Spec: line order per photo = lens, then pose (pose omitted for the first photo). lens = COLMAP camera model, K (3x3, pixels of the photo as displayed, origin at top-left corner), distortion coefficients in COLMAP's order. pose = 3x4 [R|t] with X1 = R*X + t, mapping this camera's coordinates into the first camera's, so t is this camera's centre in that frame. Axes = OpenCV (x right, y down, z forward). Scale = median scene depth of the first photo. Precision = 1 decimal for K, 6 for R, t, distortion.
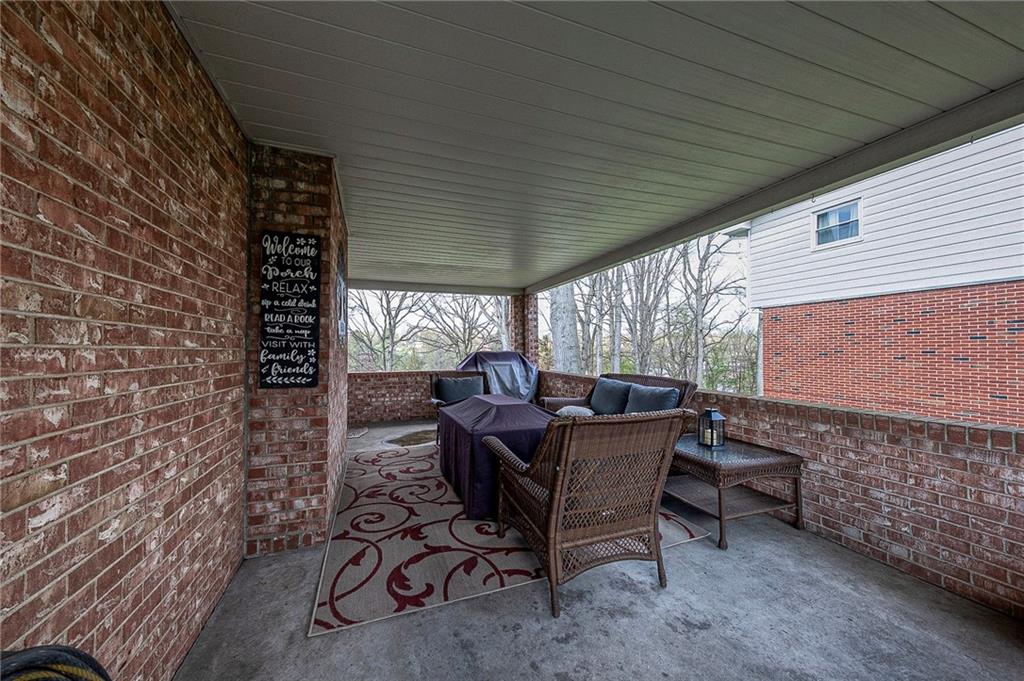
lens RADIAL K [[358.3, 0, 511.4], [0, 358.3, 344.2], [0, 0, 1]] dist [0.000518, -0.000027]
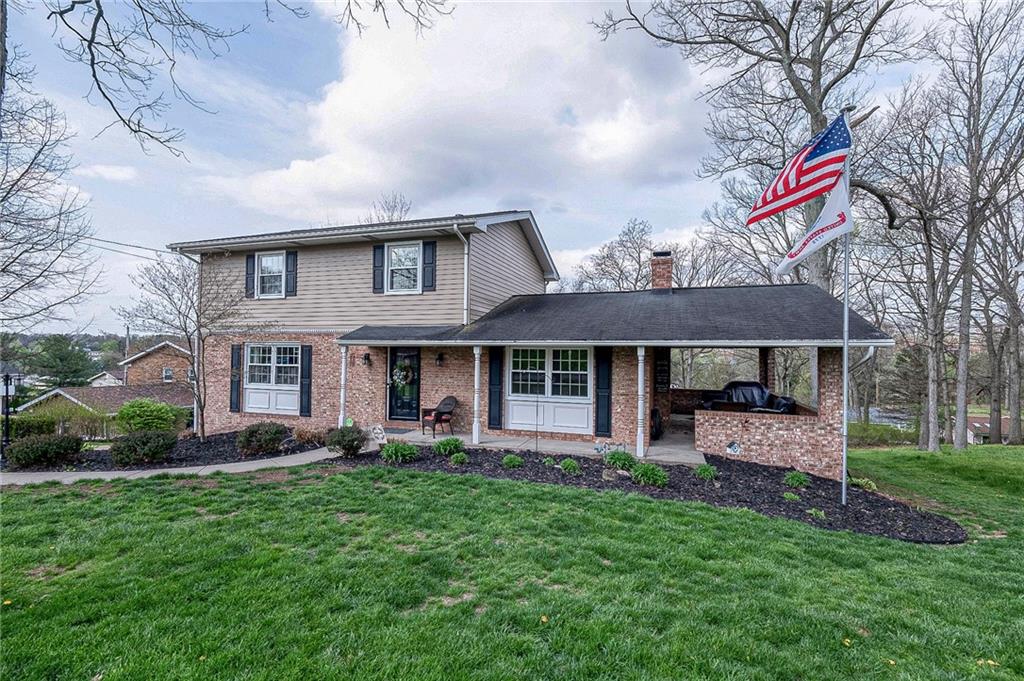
lens RADIAL K [[447.9, 0, 518.1], [0, 447.9, 347.0], [0, 0, 1]] dist [0.000410, -0.000041]
pose [[0.769422, 0.006713, -0.638706, 1.629486], [-0.008816, 0.999961, -0.000110, -0.443438], [0.638680, 0.005715, 0.769451, -4.631657]]
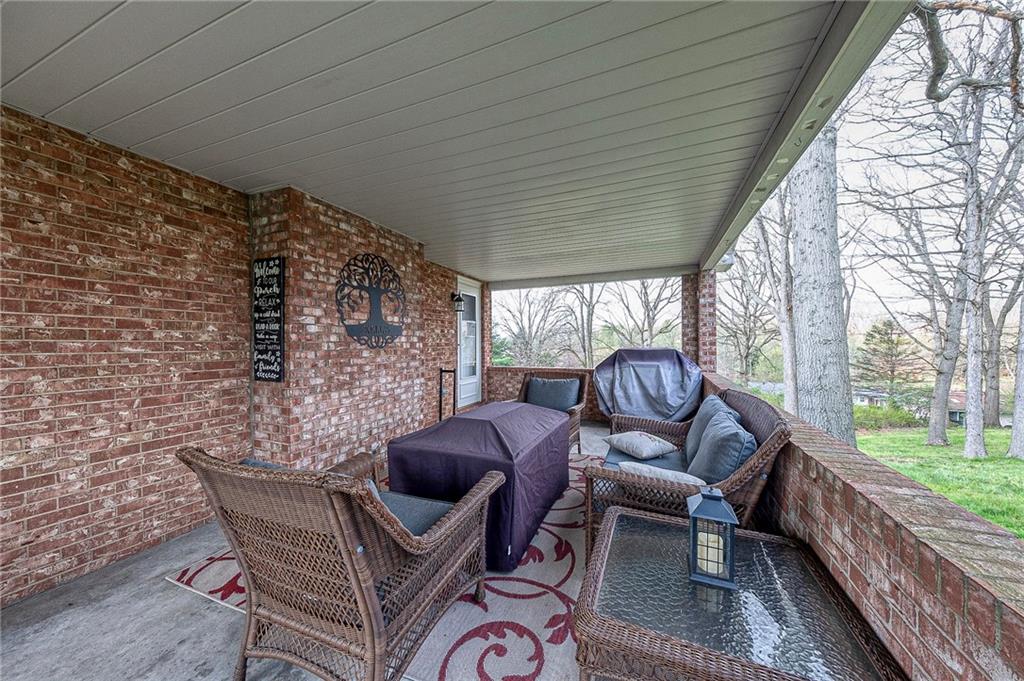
lens RADIAL K [[358.3, 0, 511.4], [0, 358.3, 344.2], [0, 0, 1]] dist [0.000518, -0.000027]
pose [[0.739186, 0.002205, -0.673498, 0.854618], [0.011878, 0.999796, 0.016310, -0.019673], [0.673397, -0.020055, 0.739009, 0.637924]]
